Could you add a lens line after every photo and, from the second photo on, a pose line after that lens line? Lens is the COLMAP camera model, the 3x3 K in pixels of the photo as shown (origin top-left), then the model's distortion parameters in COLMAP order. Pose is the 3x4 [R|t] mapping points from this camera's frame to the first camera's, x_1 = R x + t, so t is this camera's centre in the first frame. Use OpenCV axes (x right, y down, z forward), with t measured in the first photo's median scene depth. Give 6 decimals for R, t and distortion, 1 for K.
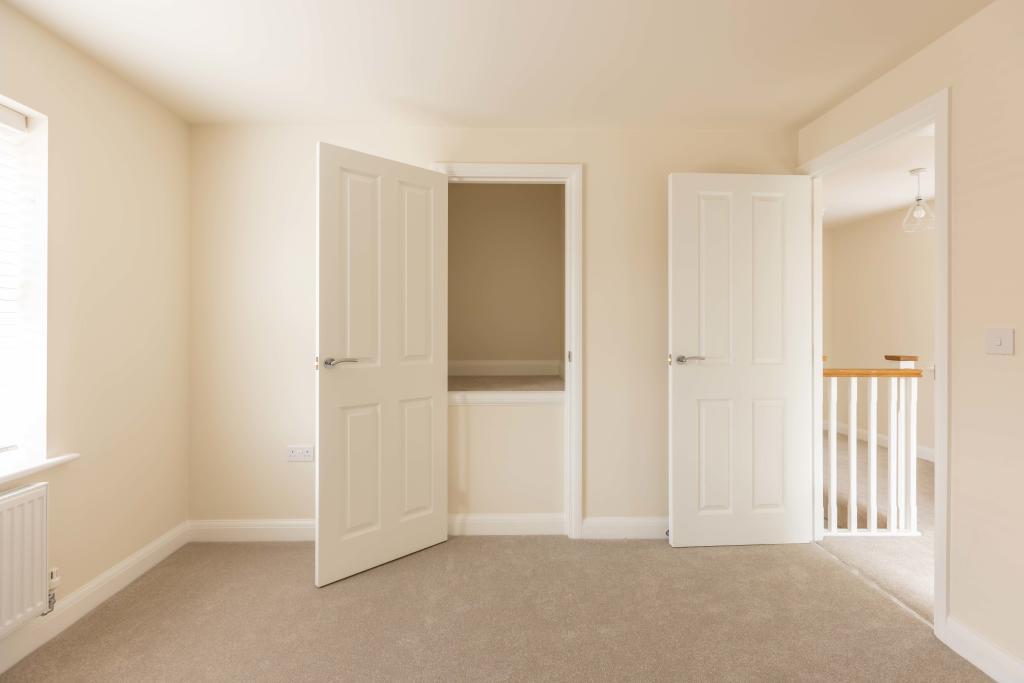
lens RADIAL K [[450.2, 0, 499.6], [0, 450.2, 328.5], [0, 0, 1]] dist [-0.004253, -0.000611]
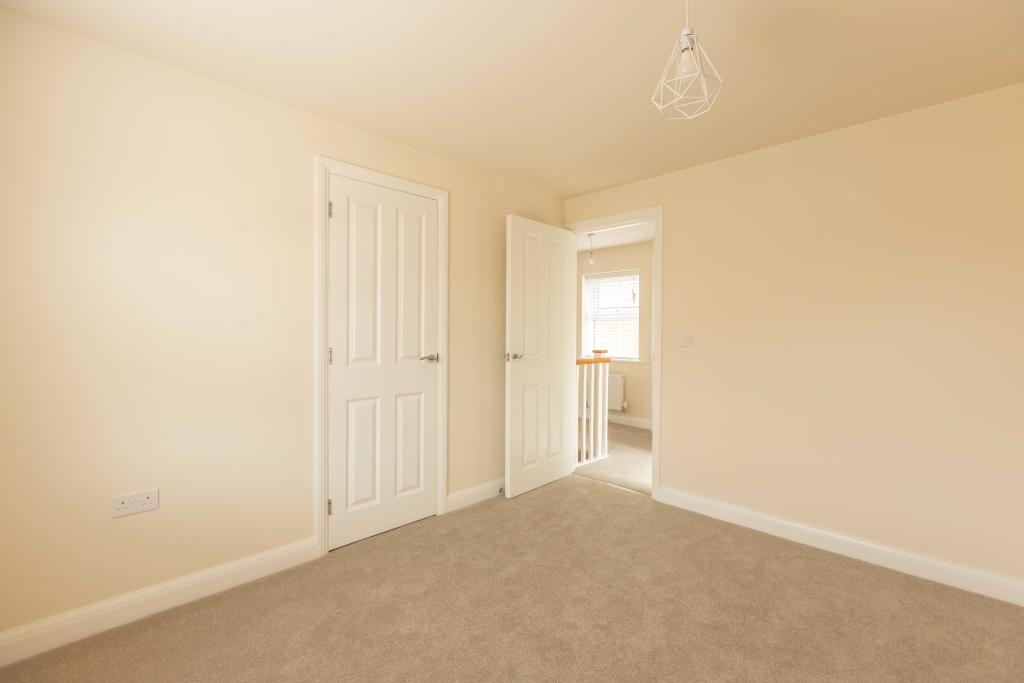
lens RADIAL K [[450.2, 0, 510.0], [0, 450.2, 338.1], [0, 0, 1]] dist [-0.004253, -0.000611]
pose [[0.719130, -0.005660, 0.694853, -0.517711], [-0.004607, 0.999906, 0.012914, -0.002729], [-0.694860, -0.012488, 0.719036, 0.052417]]
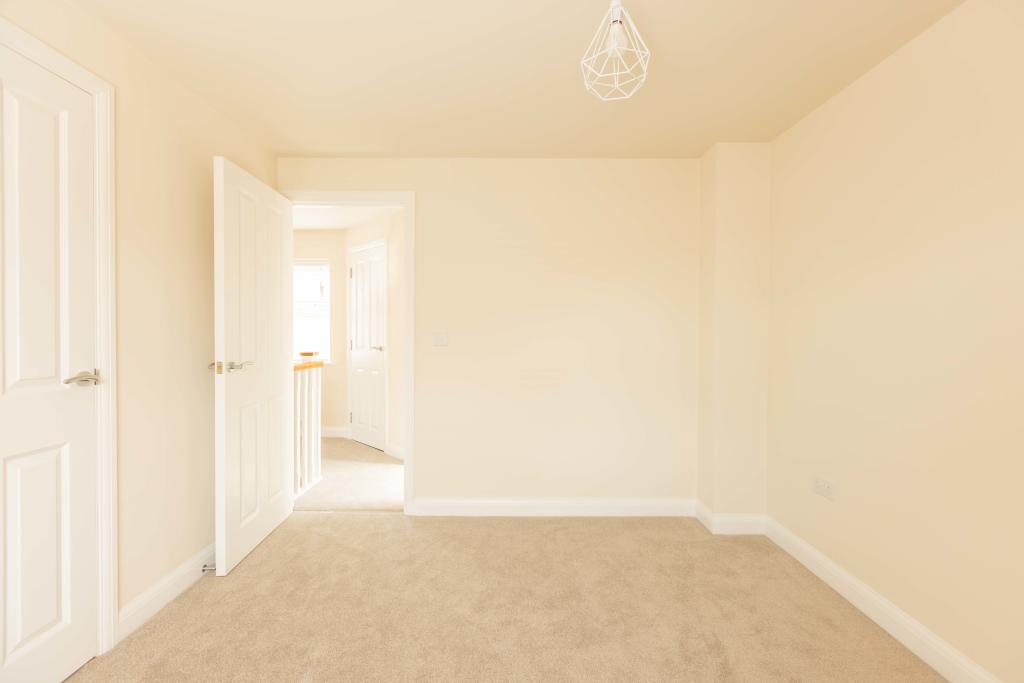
lens RADIAL K [[450.2, 0, 509.9], [0, 450.2, 337.9], [0, 0, 1]] dist [-0.004253, -0.000611]
pose [[0.009587, -0.014560, 0.999848, -0.488108], [-0.001869, 0.999892, 0.014578, -0.003061], [-0.999952, -0.002009, 0.009559, 0.411488]]
